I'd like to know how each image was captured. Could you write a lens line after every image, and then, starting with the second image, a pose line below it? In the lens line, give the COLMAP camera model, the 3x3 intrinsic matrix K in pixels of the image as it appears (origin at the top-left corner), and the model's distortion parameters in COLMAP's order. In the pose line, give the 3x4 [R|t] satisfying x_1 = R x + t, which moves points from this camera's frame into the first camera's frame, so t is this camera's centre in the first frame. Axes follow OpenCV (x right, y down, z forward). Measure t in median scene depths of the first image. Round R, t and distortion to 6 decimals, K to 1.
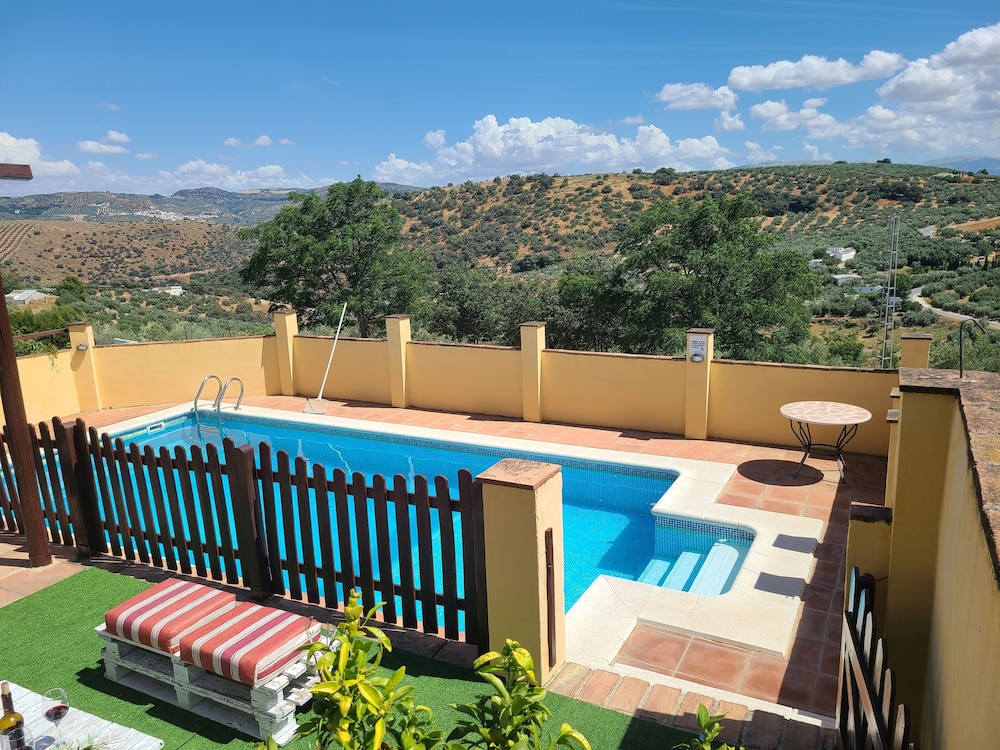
lens RADIAL K [[750.2, 0, 503.6], [0, 750.2, 386.4], [0, 0, 1]] dist [0.069769, -0.051501]
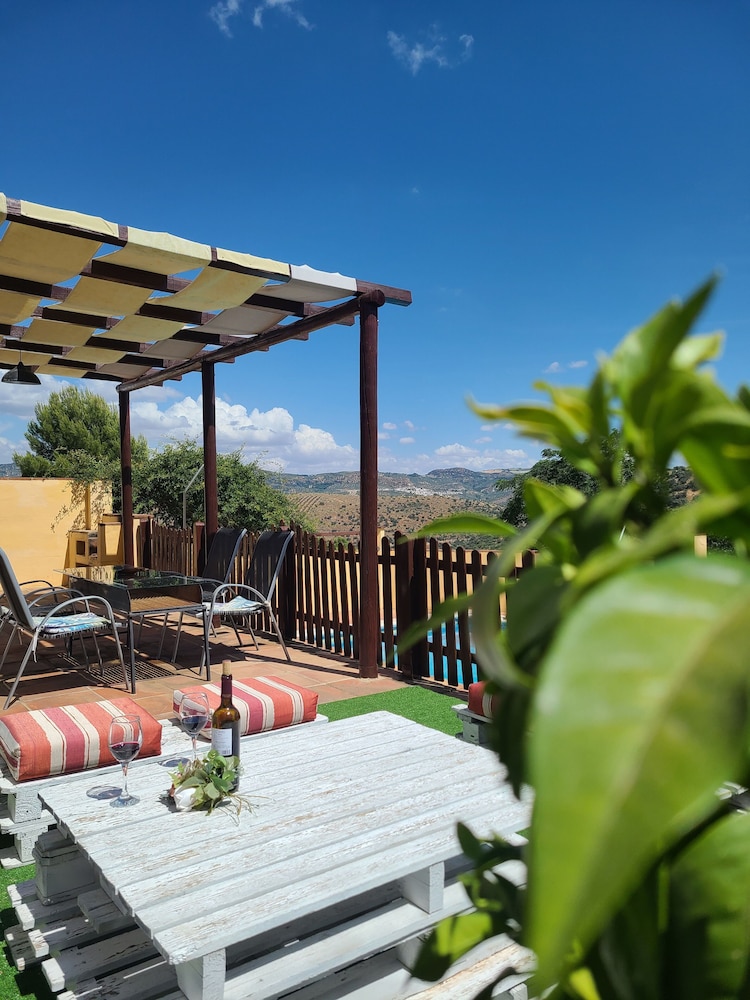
lens RADIAL K [[750.2, 0, 380.5], [0, 750.2, 507.1], [0, 0, 1]] dist [0.069769, -0.051501]
pose [[0.895354, 0.033460, -0.444097, -0.064047], [-0.123247, 0.976845, -0.174882, 0.070724], [0.427963, 0.211315, 0.878746, 0.042315]]
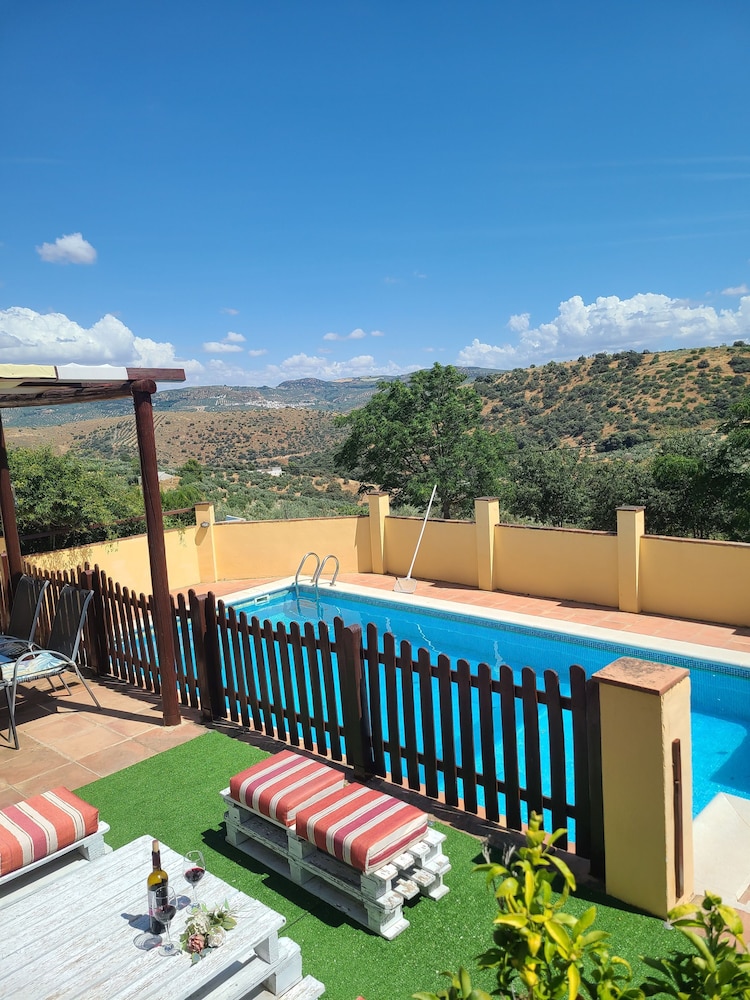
lens RADIAL K [[750.2, 0, 384.3], [0, 750.2, 508.5], [0, 0, 1]] dist [0.069769, -0.051501]
pose [[0.965952, 0.012998, -0.258394, -0.012134], [-0.032813, 0.996827, -0.072521, -0.002694], [0.256631, 0.078531, 0.963314, 0.001484]]
